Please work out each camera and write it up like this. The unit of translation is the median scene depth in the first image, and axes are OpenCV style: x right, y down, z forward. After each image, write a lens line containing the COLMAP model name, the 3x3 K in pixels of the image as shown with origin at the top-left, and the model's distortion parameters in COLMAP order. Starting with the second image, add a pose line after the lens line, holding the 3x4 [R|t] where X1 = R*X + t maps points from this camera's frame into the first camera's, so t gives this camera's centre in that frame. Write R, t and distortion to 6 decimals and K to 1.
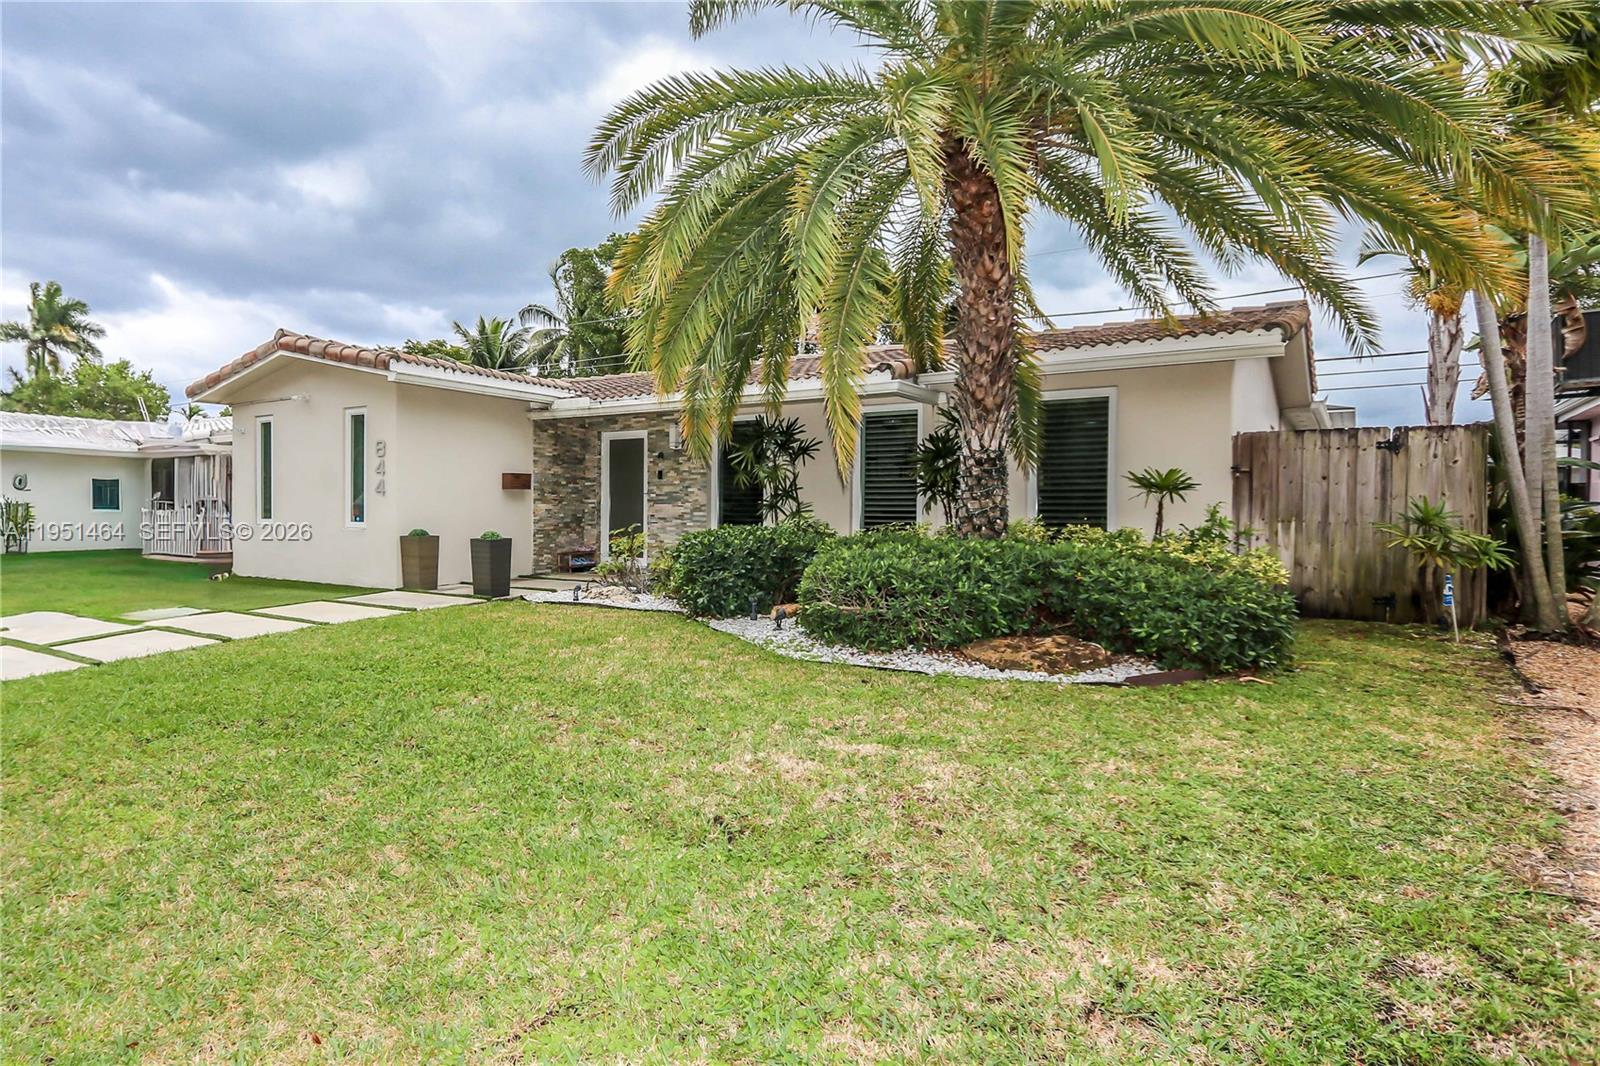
lens RADIAL K [[775.0, 0, 797.7], [0, 775.0, 468.4], [0, 0, 1]] dist [-0.012798, -0.000185]
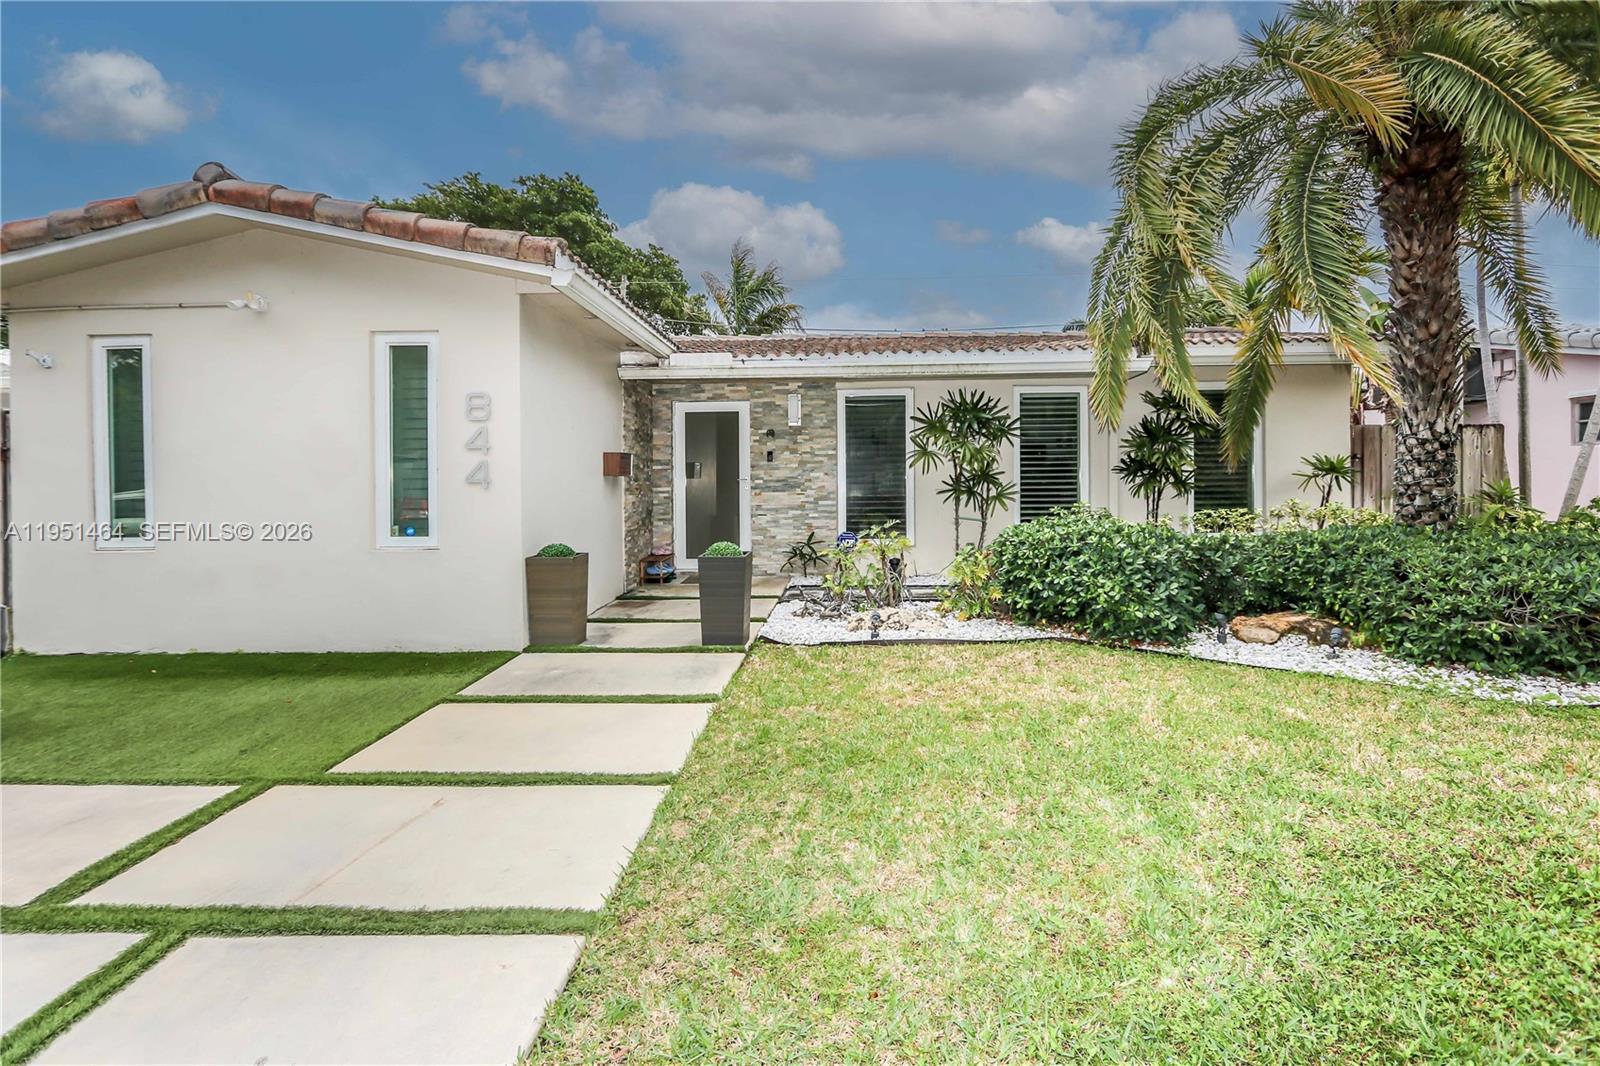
lens RADIAL K [[615.1, 0, 801.8], [0, 615.1, 465.5], [0, 0, 1]] dist [-0.002127, -0.000163]
pose [[0.893669, 0.001585, 0.448724, -0.453434], [-0.010942, 0.999773, 0.018260, 0.005764], [-0.448593, -0.021228, 0.893484, 0.414186]]
